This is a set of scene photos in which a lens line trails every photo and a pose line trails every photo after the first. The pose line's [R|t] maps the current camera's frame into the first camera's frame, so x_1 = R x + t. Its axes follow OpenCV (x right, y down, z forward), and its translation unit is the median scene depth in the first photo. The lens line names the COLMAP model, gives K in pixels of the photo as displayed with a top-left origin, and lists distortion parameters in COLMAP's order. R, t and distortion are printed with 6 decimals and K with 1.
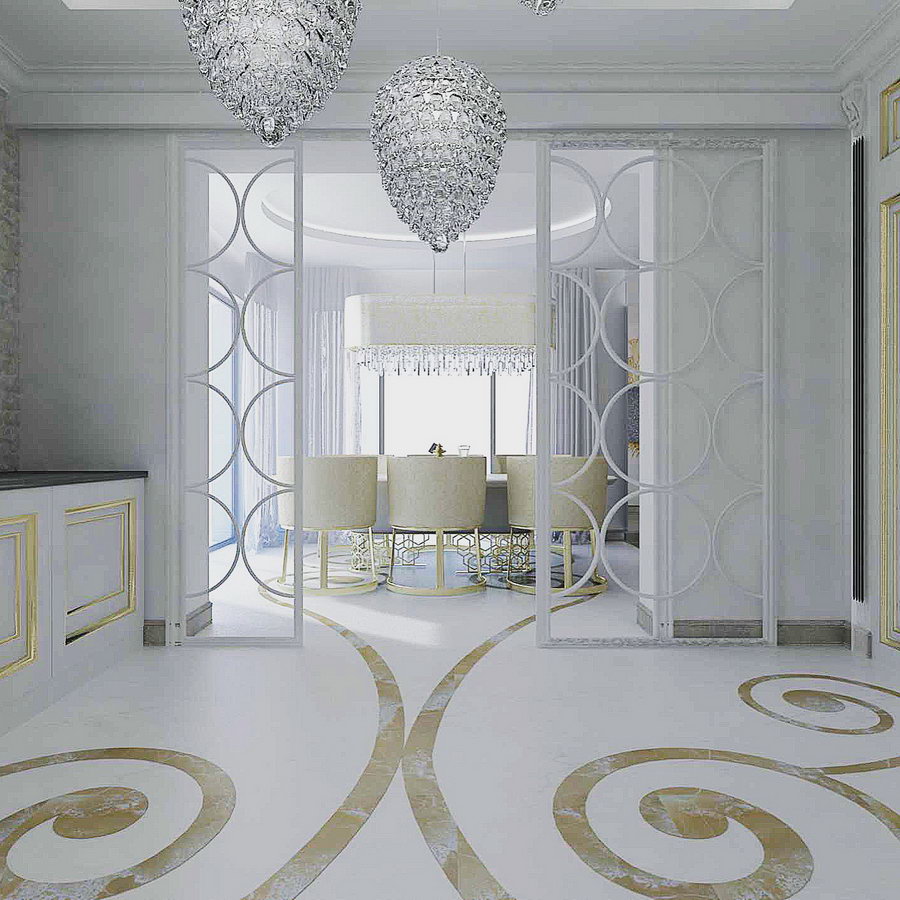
lens RADIAL K [[756.1, 0, 450.1], [0, 756.1, 447.2], [0, 0, 1]] dist [0.018274, 0.004613]
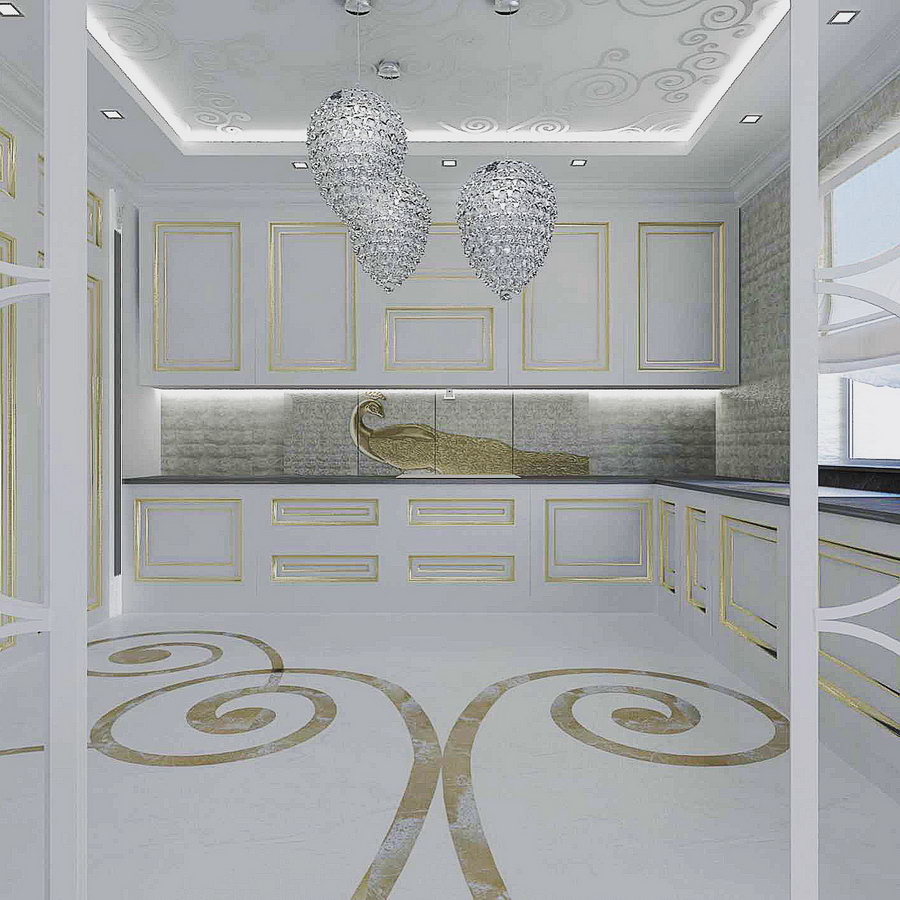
lens RADIAL K [[756.1, 0, 449.3], [0, 756.1, 449.9], [0, 0, 1]] dist [0.018274, 0.004613]
pose [[-0.999999, 0.001022, -0.000870, -0.083507], [0.001019, 0.999995, 0.002844, -0.041234], [0.000873, 0.002843, -0.999996, 2.371728]]
